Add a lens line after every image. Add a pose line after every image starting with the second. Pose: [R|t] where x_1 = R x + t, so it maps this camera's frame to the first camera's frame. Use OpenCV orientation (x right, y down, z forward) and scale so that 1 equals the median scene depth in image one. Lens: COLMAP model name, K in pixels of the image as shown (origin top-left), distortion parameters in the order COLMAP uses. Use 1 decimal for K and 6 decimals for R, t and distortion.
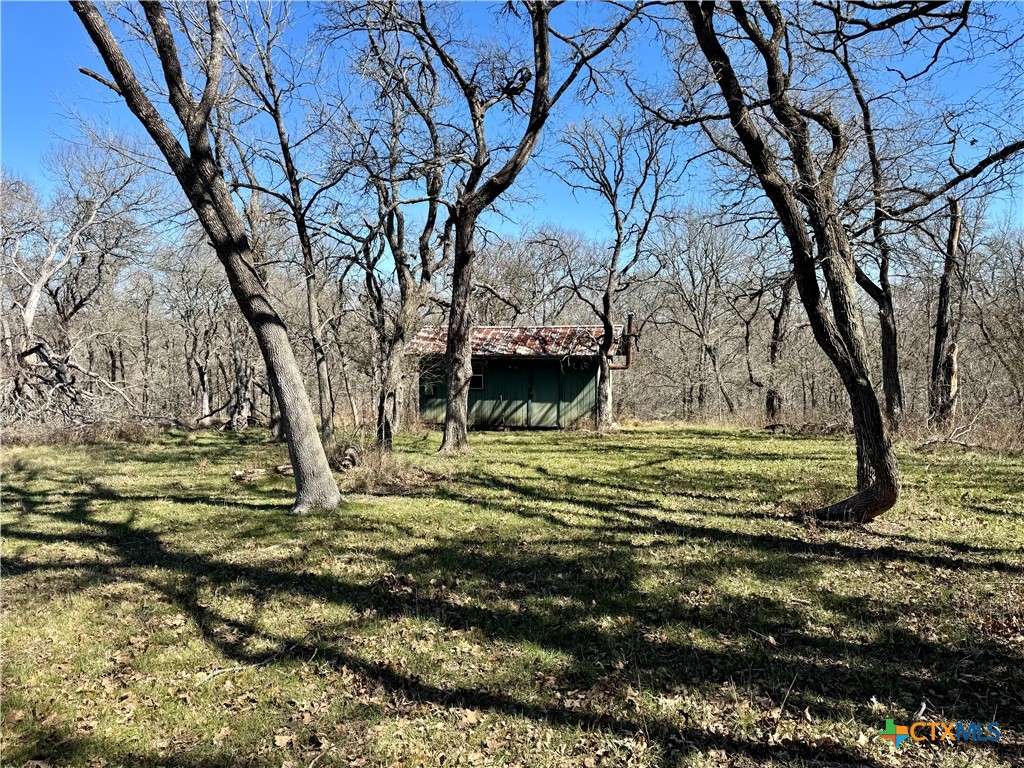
lens RADIAL K [[714.4, 0, 505.4], [0, 714.4, 382.2], [0, 0, 1]] dist [-0.004389, -0.003110]
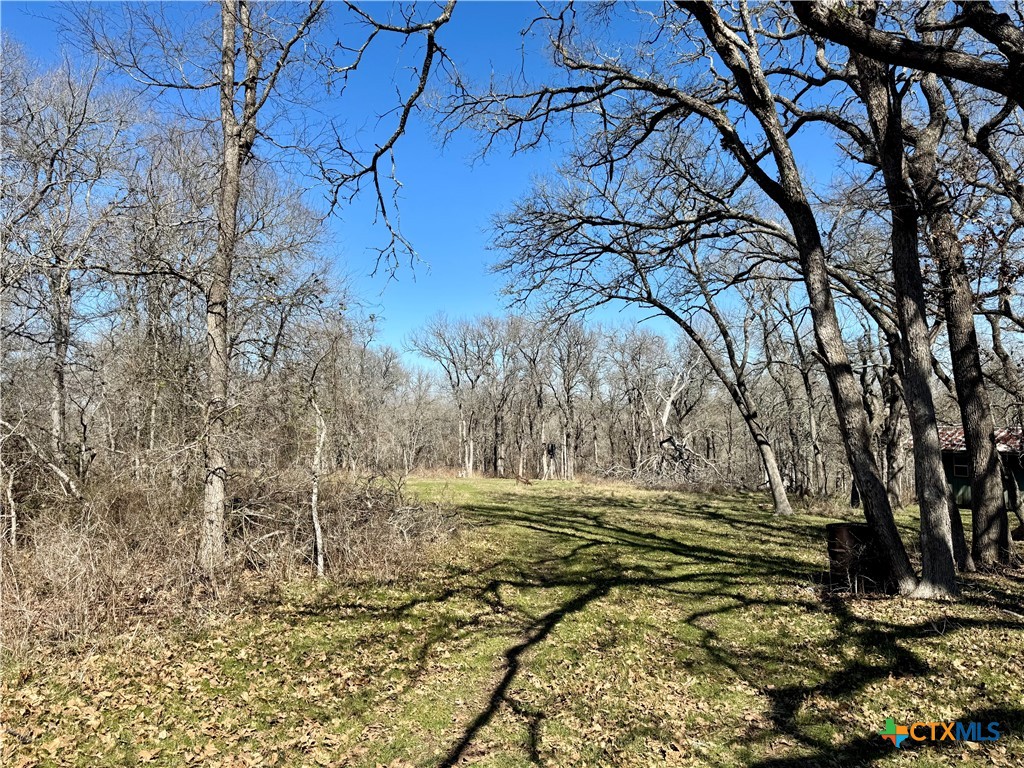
lens RADIAL K [[714.4, 0, 505.4], [0, 714.4, 382.2], [0, 0, 1]] dist [-0.004389, -0.003110]
pose [[0.713399, -0.032686, -0.699996, 0.399923], [-0.043612, 0.994904, -0.090903, -0.012105], [0.699400, 0.095378, 0.708338, -0.745193]]
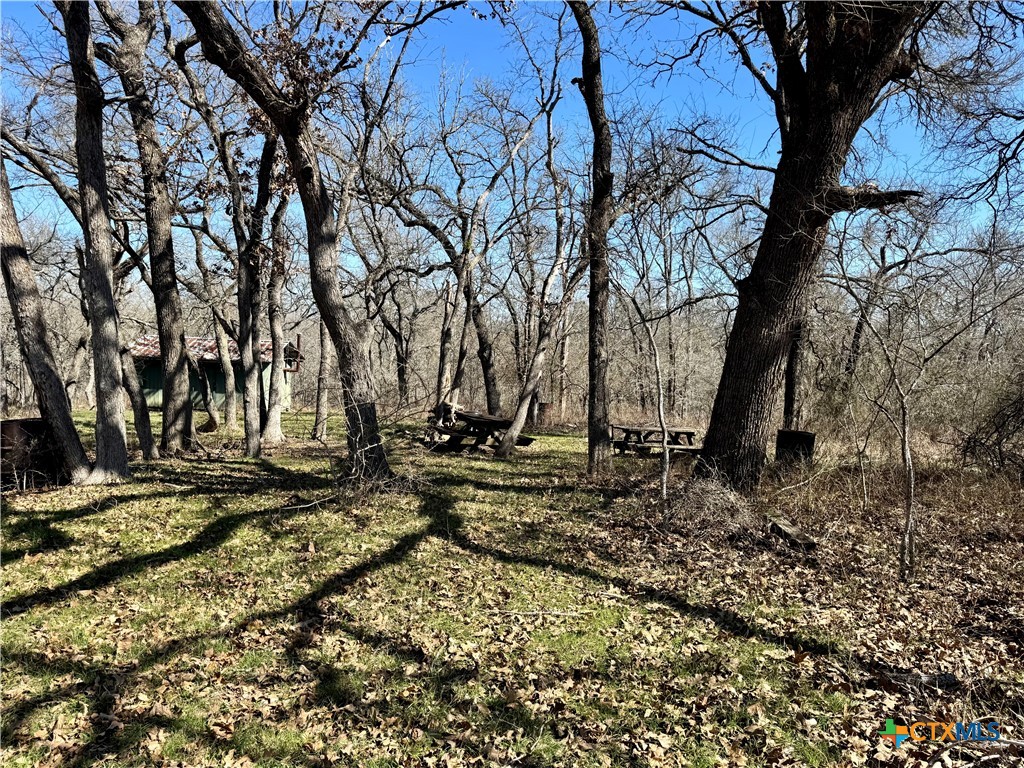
lens RADIAL K [[714.4, 0, 505.4], [0, 714.4, 382.2], [0, 0, 1]] dist [-0.004389, -0.003110]
pose [[0.976149, 0.031055, 0.214868, 0.498561], [-0.030400, 0.999518, -0.006354, 0.027388], [-0.214961, -0.000329, 0.976622, -0.734213]]
